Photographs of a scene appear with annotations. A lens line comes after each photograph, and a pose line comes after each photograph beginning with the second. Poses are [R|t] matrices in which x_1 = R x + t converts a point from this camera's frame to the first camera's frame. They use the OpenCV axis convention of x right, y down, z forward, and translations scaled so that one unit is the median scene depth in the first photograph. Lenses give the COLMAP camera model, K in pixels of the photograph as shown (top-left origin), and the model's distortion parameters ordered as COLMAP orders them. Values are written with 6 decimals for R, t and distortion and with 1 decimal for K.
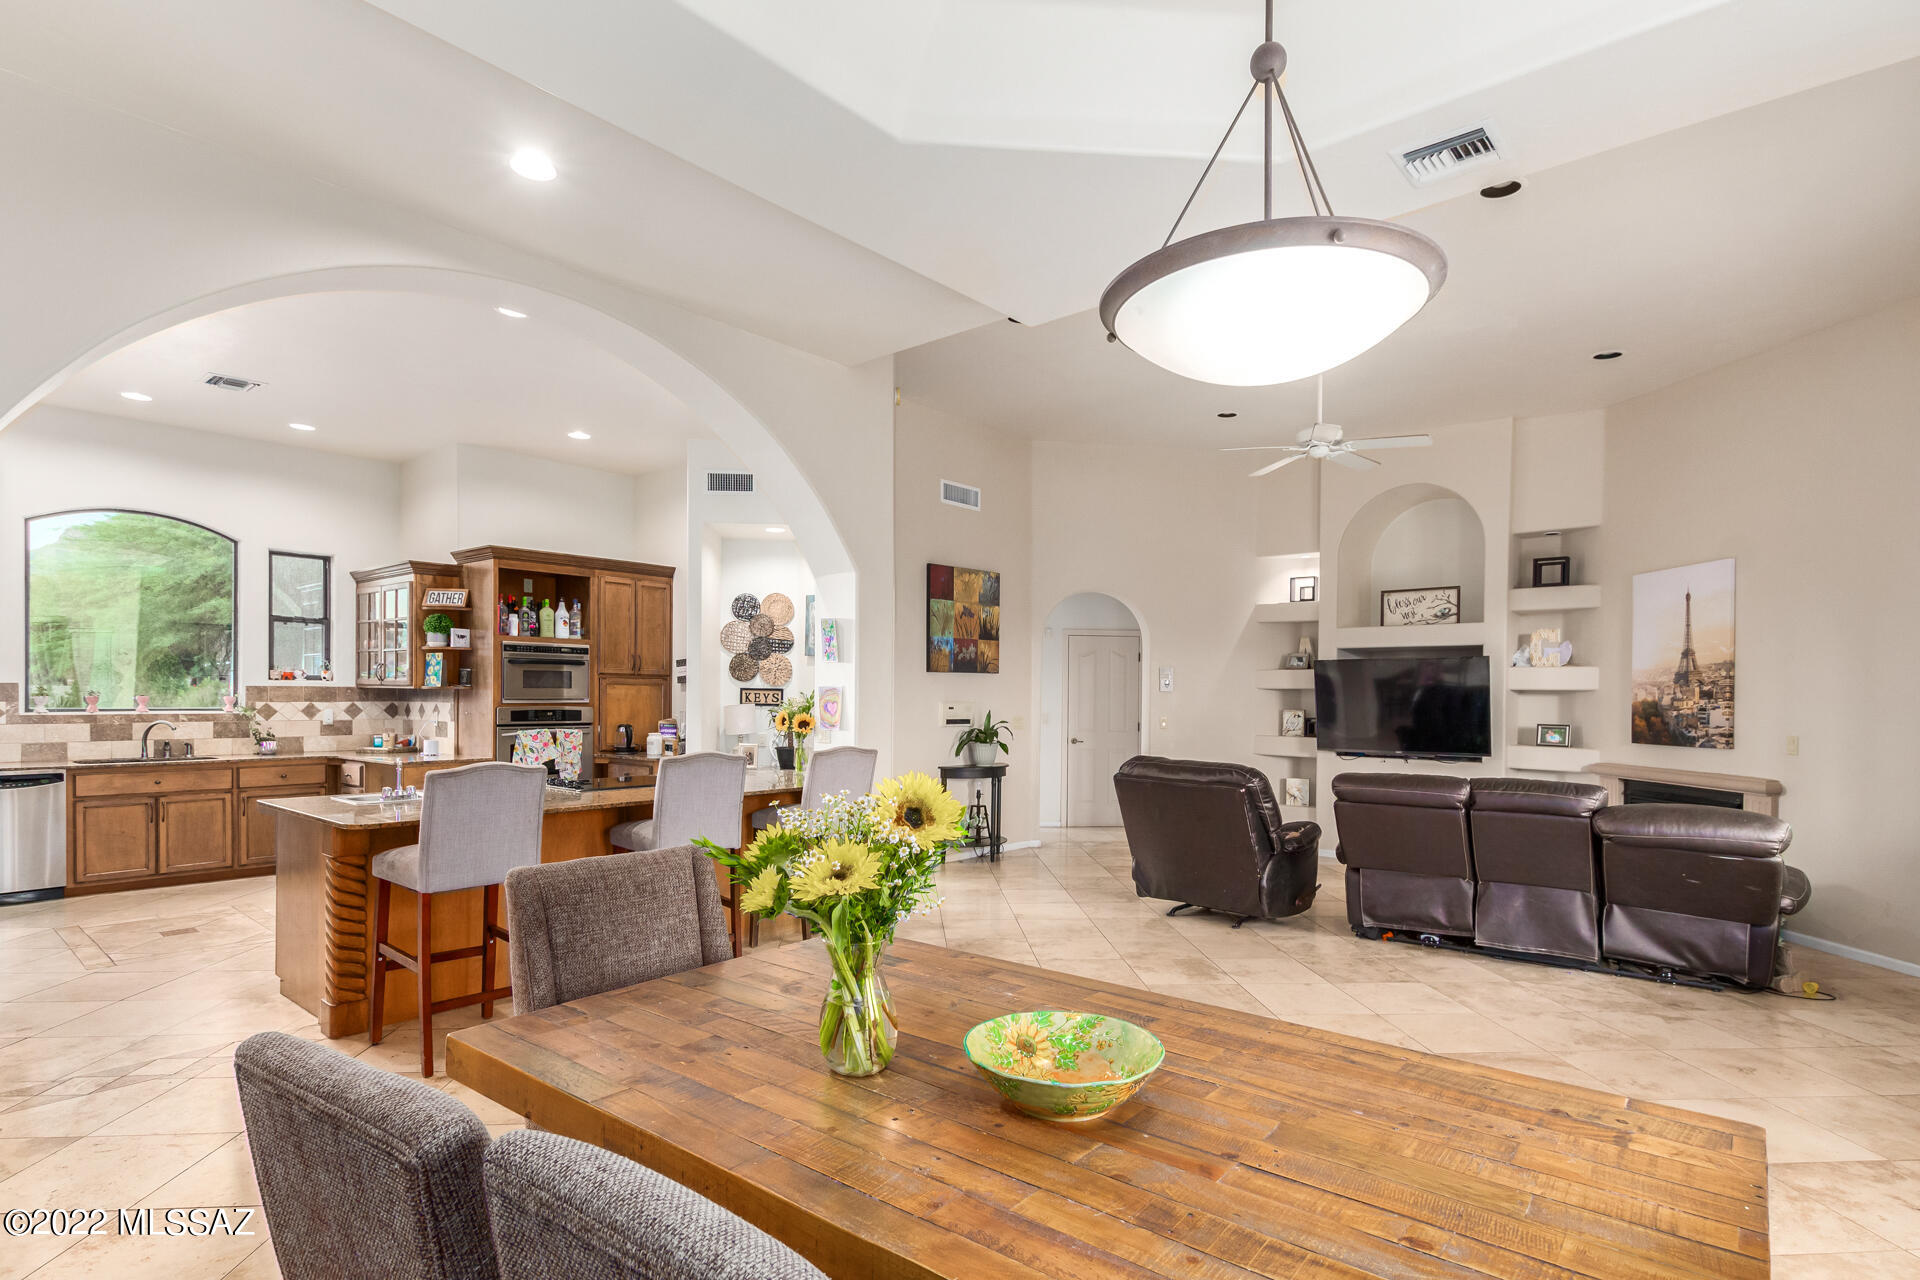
lens RADIAL K [[993.2, 0, 993.7], [0, 993.2, 700.8], [0, 0, 1]] dist [0.039511, -0.020192]
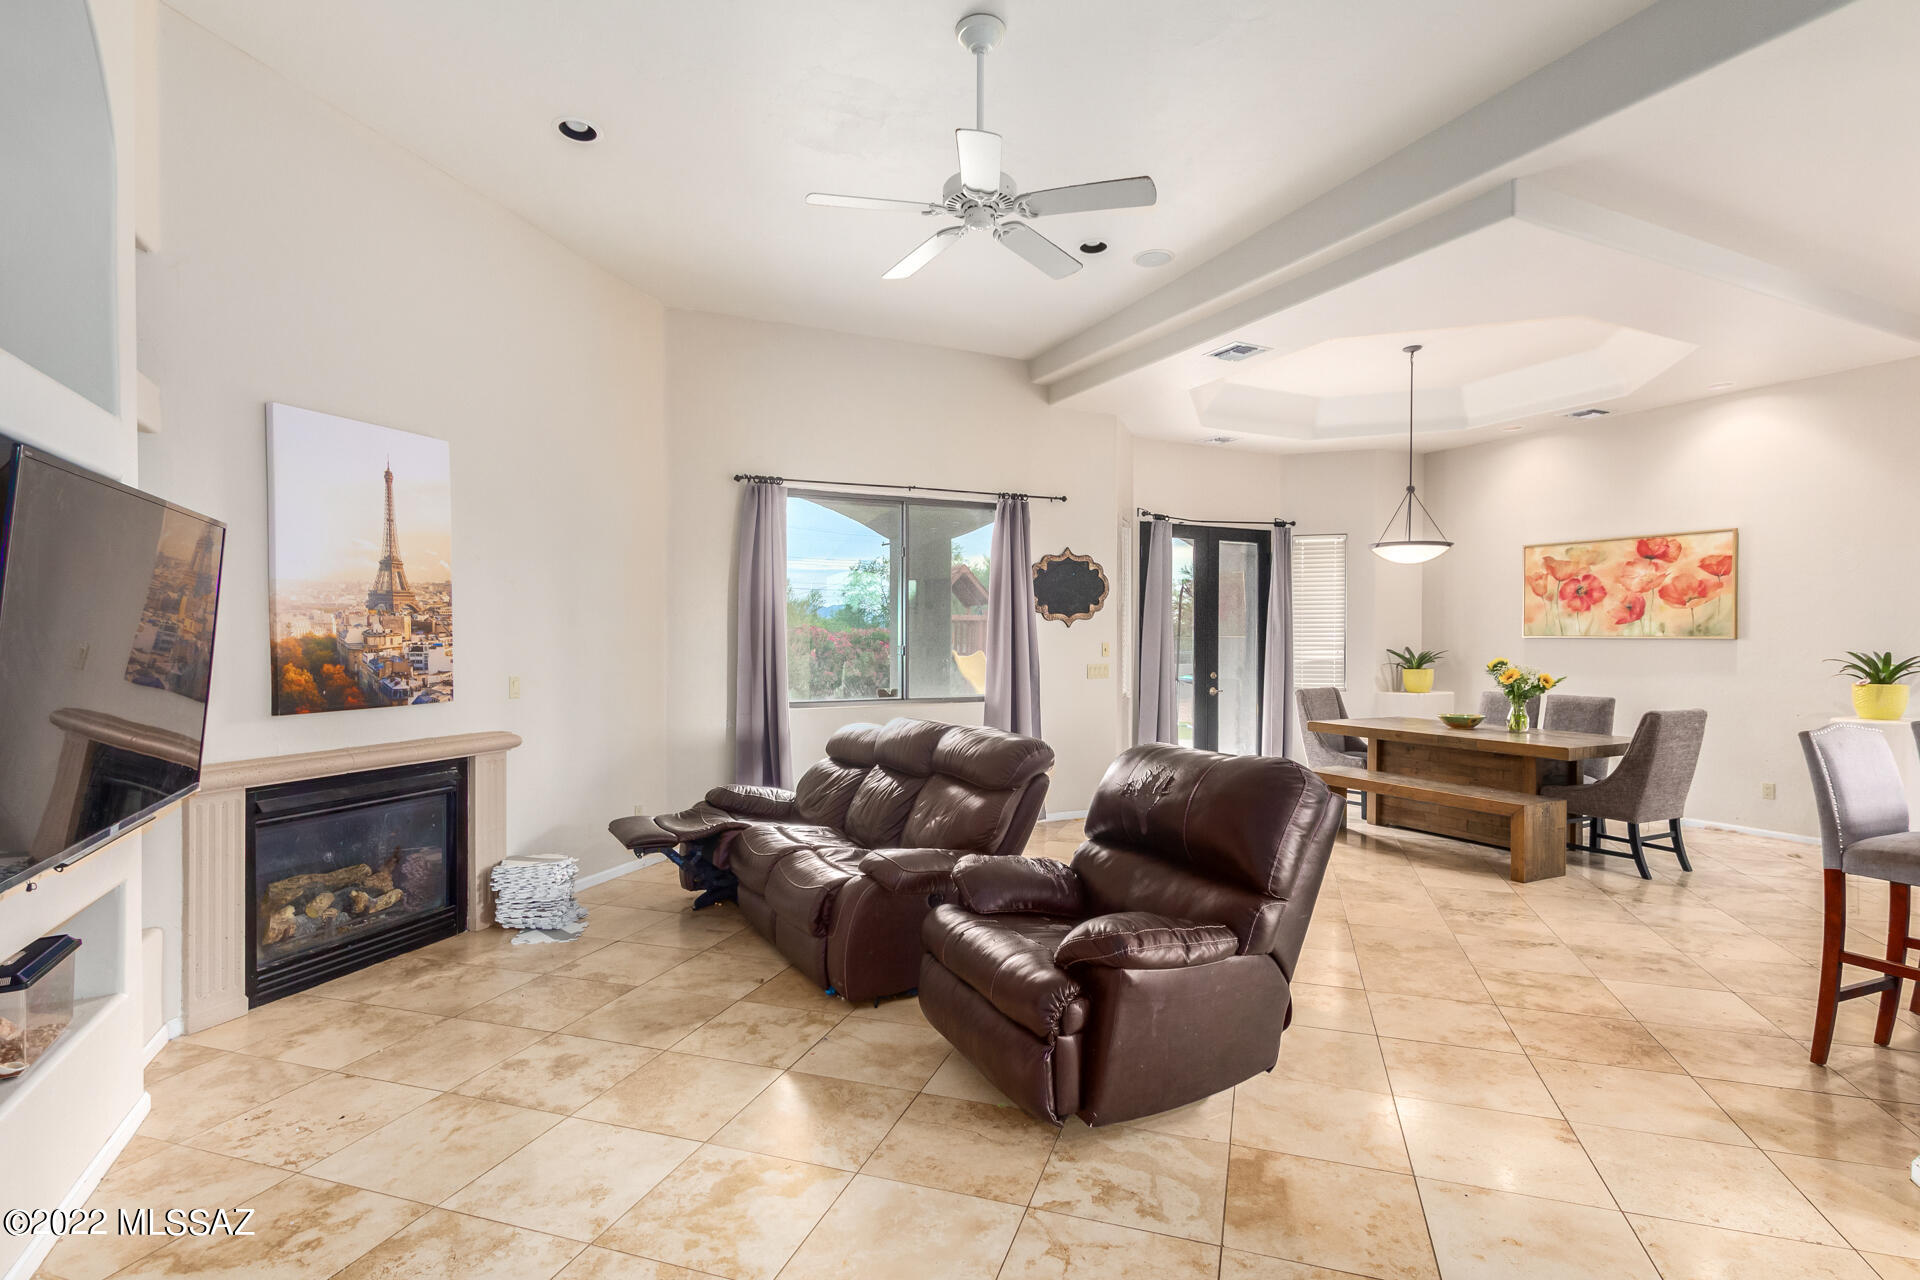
lens RADIAL K [[933.4, 0, 985.2], [0, 933.4, 646.5], [0, 0, 1]] dist [0.031551, 0.000018]
pose [[-0.919999, -0.016768, 0.391563, 0.080711], [-0.009880, 0.999759, 0.019599, -0.007792], [-0.391797, 0.014163, -0.919943, 1.202783]]
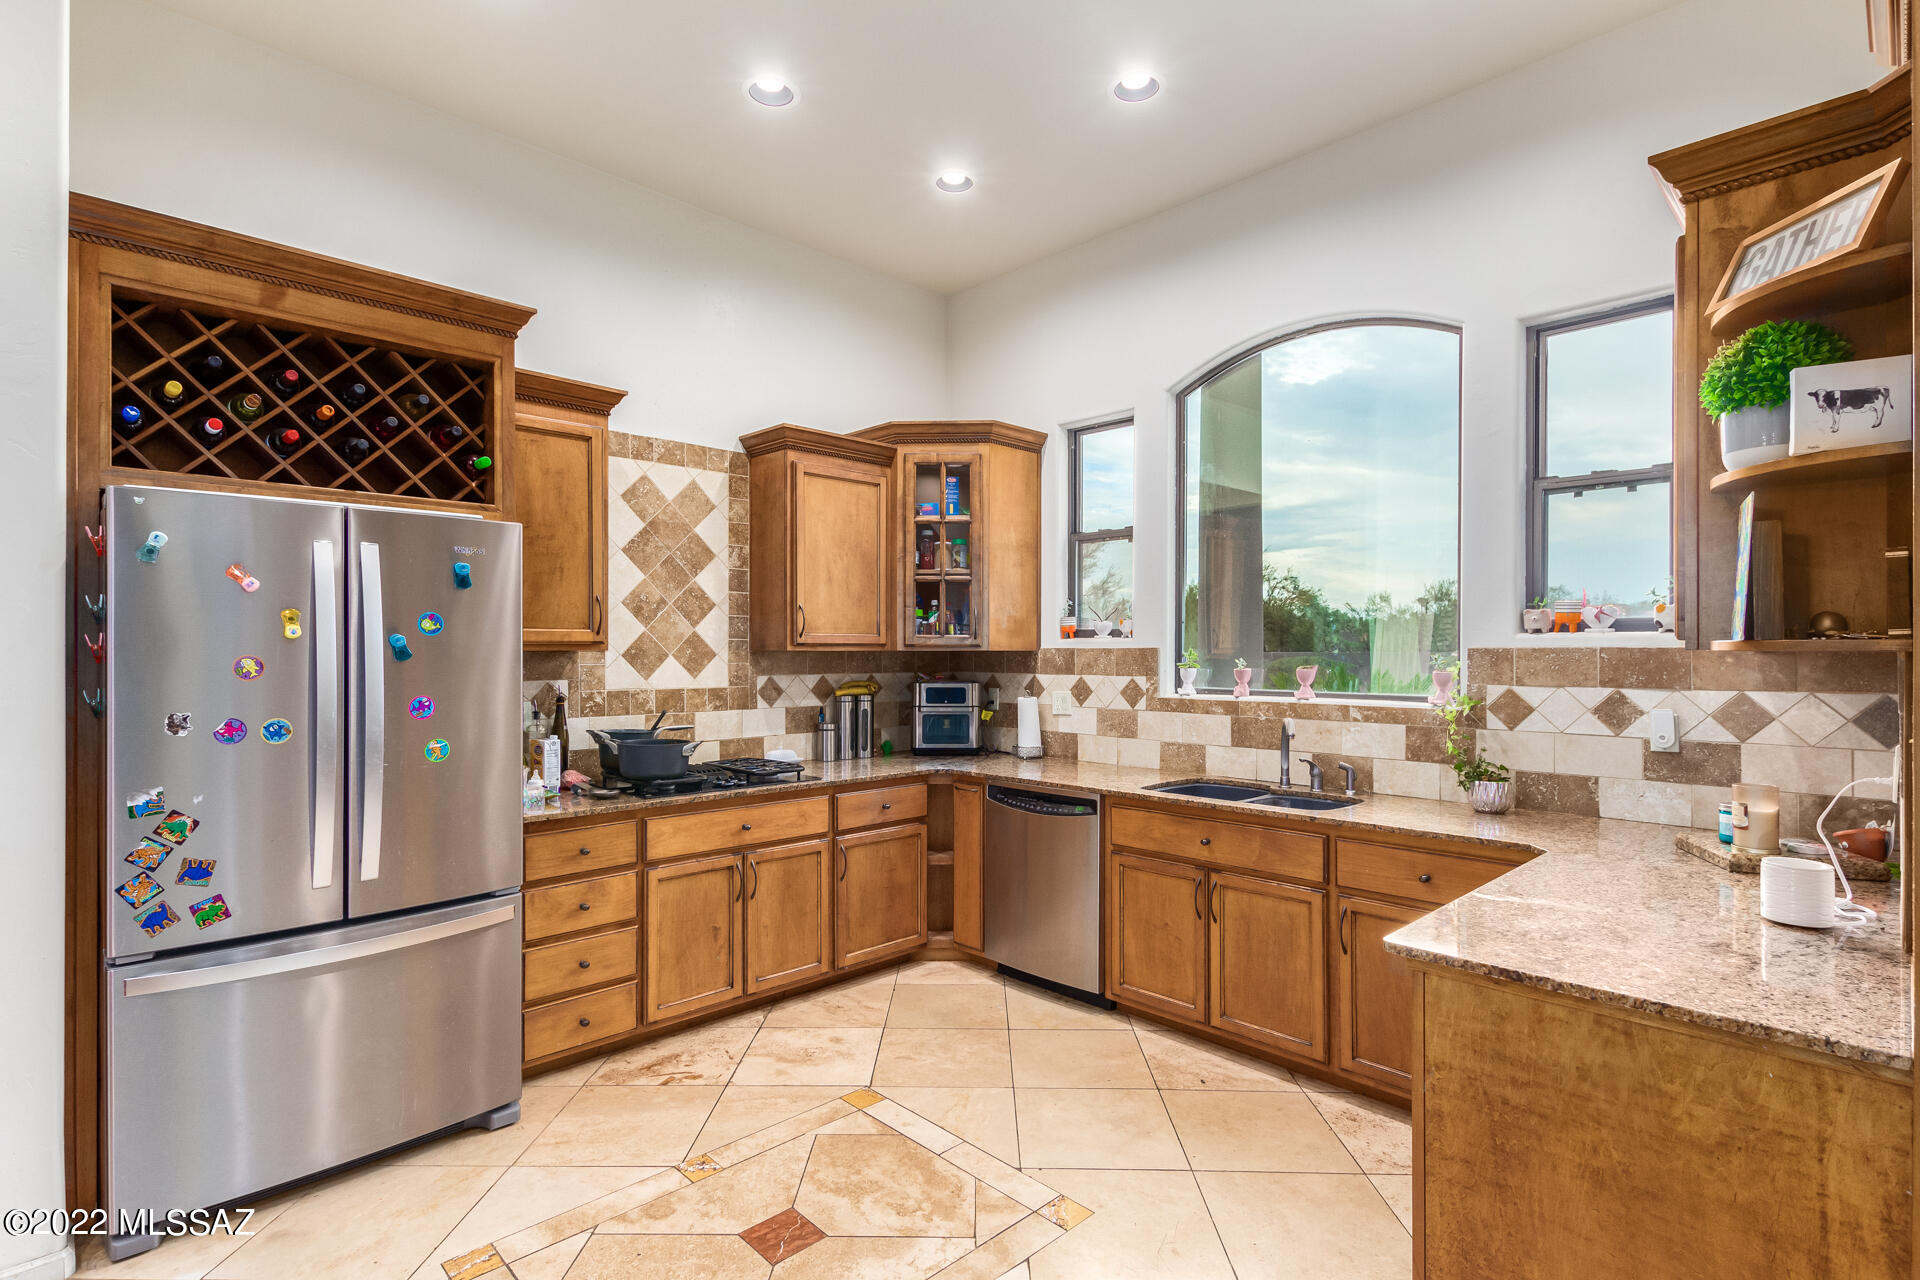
lens RADIAL K [[922.5, 0, 957.6], [0, 922.5, 650.0], [0, 0, 1]] dist [0.001026, -0.000154]
pose [[-0.103761, -0.010333, -0.994549, -0.314422], [-0.008324, 0.999920, -0.009520, -0.008282], [0.994567, 0.007291, -0.103839, 0.815036]]
